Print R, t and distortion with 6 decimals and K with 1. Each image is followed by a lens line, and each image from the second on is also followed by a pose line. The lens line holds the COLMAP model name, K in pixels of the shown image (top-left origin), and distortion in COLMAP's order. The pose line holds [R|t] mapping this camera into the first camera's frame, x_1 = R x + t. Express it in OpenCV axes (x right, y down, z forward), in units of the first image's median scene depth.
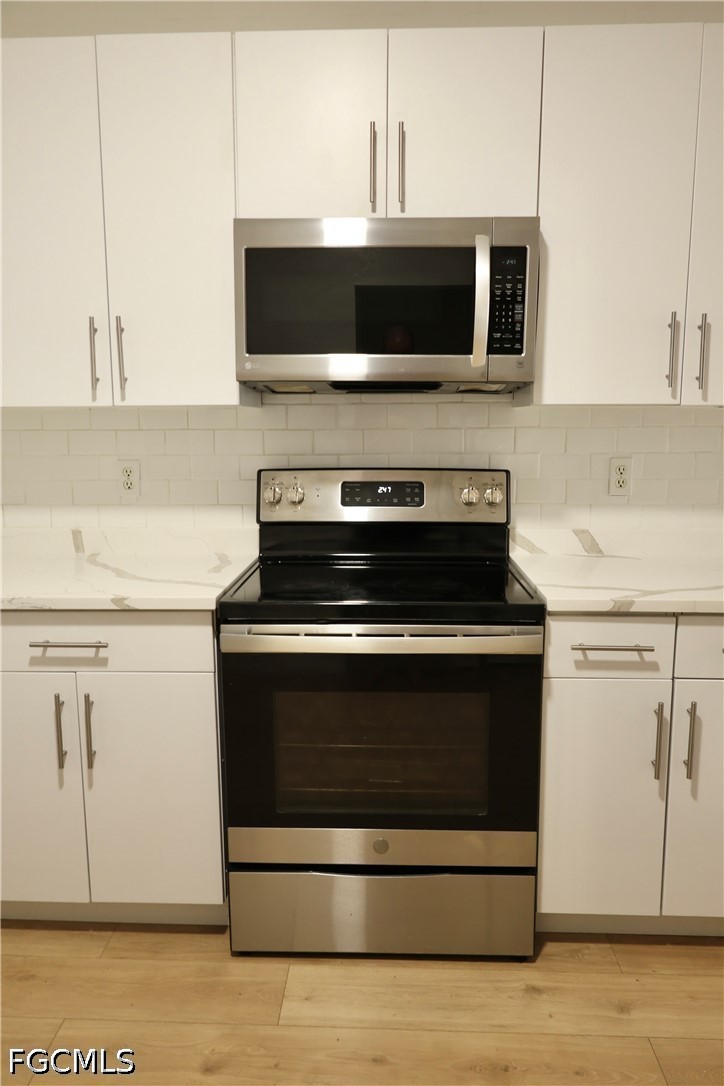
lens RADIAL K [[755.6, 0, 362.0], [0, 755.6, 543.0], [0, 0, 1]] dist [0.001256, 0.002460]
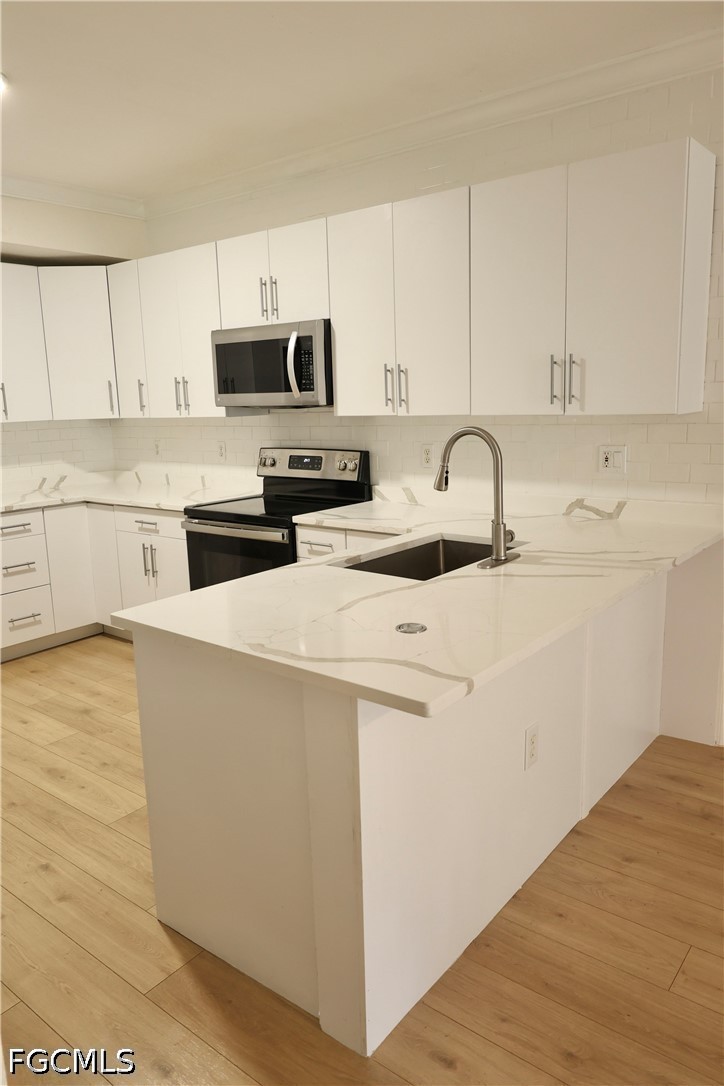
lens RADIAL K [[755.6, 0, 362.0], [0, 755.6, 543.0], [0, 0, 1]] dist [0.001256, 0.002460]
pose [[0.803678, 0.090444, -0.588151, 1.449871], [-0.063902, 0.995784, 0.065809, -0.000012], [0.591624, -0.015305, 0.806069, -0.470733]]
